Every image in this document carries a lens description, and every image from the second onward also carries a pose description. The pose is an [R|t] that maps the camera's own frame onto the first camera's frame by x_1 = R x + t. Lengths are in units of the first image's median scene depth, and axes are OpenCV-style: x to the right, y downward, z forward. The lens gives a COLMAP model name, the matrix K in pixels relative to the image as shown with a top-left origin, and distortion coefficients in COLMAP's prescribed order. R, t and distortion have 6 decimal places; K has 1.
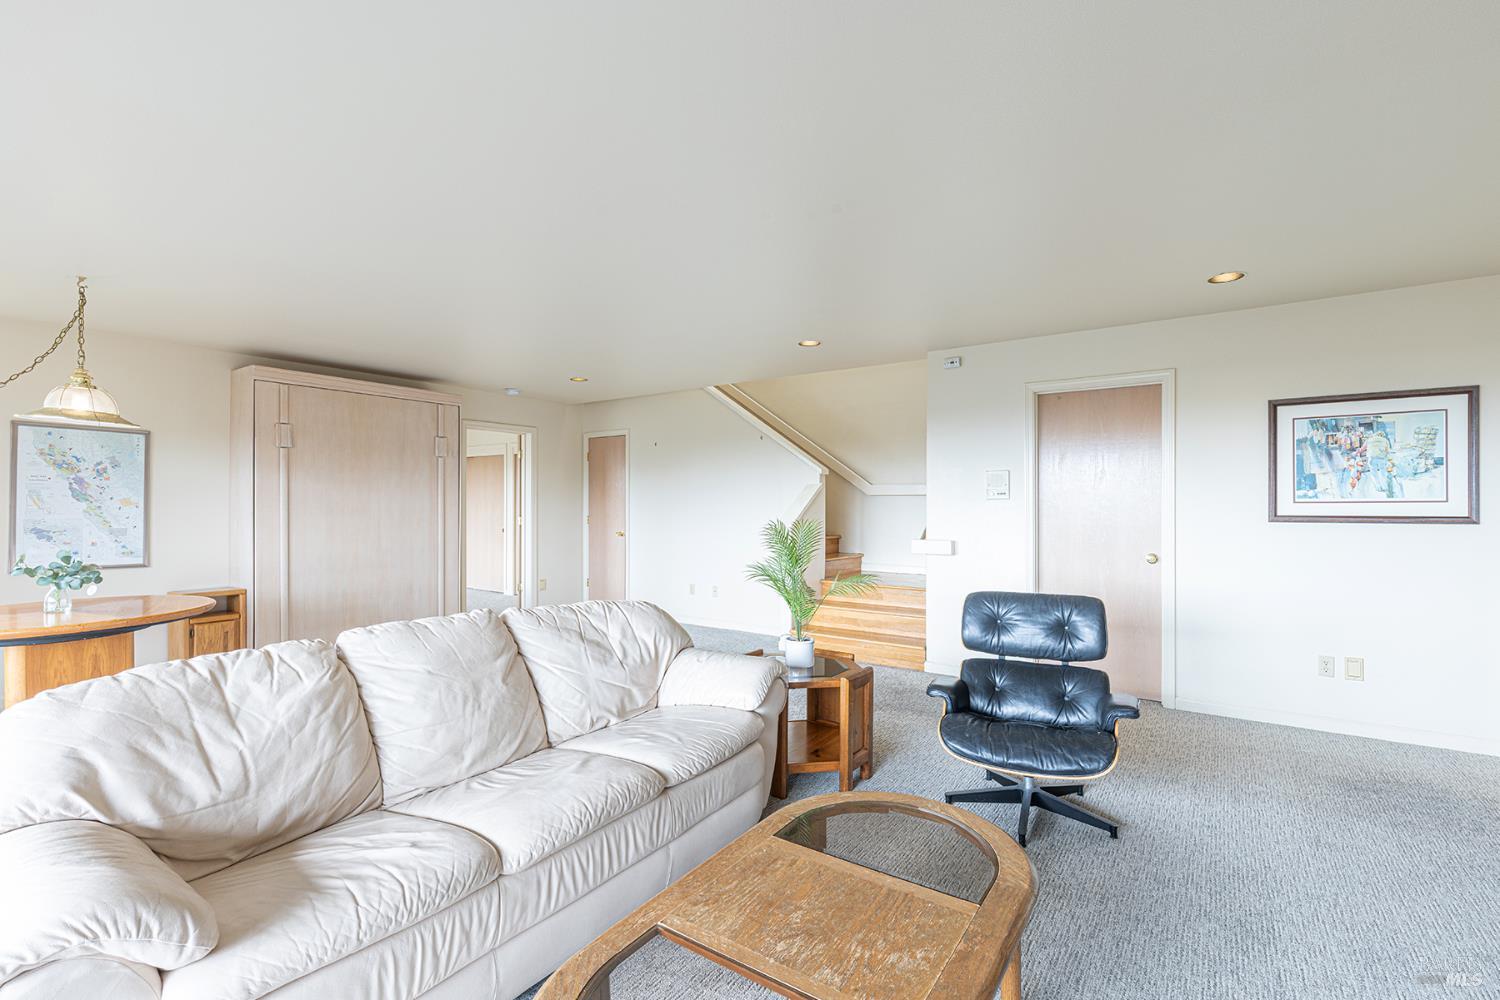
lens RADIAL K [[679.7, 0, 749.0], [0, 679.7, 493.9], [0, 0, 1]] dist [0.001947, -0.000252]
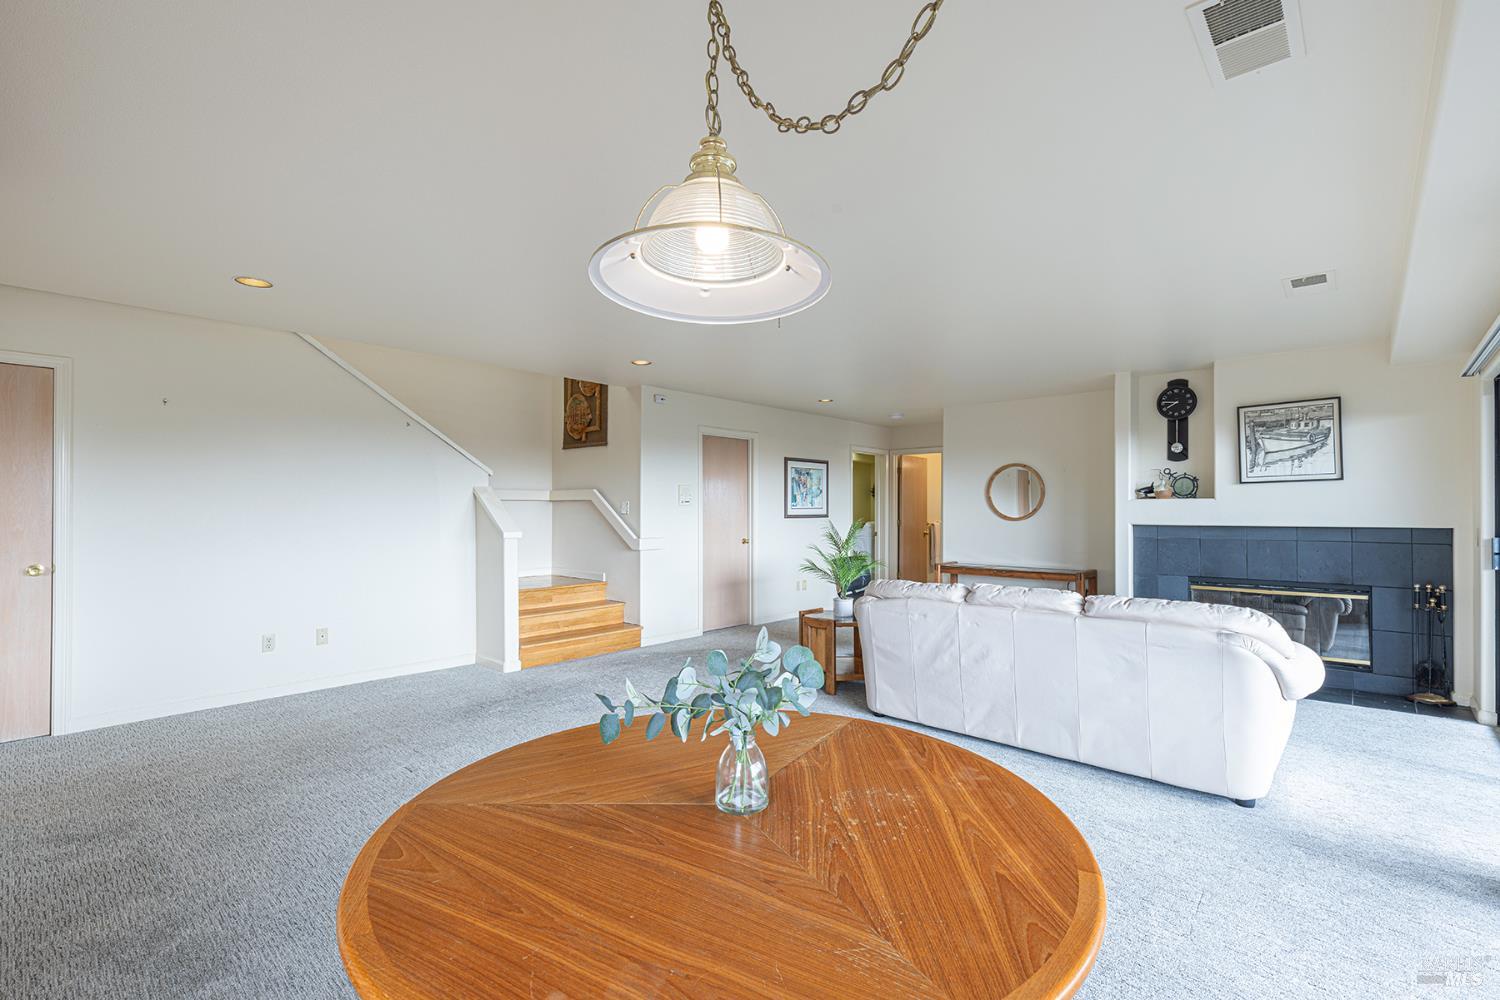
lens RADIAL K [[679.7, 0, 750.5], [0, 679.7, 509.0], [0, 0, 1]] dist [0.001947, -0.000252]
pose [[0.116640, 0.003083, 0.993170, -1.232267], [-0.012993, 0.999914, -0.001578, 0.018218], [-0.993089, -0.012720, 0.116670, 0.890339]]
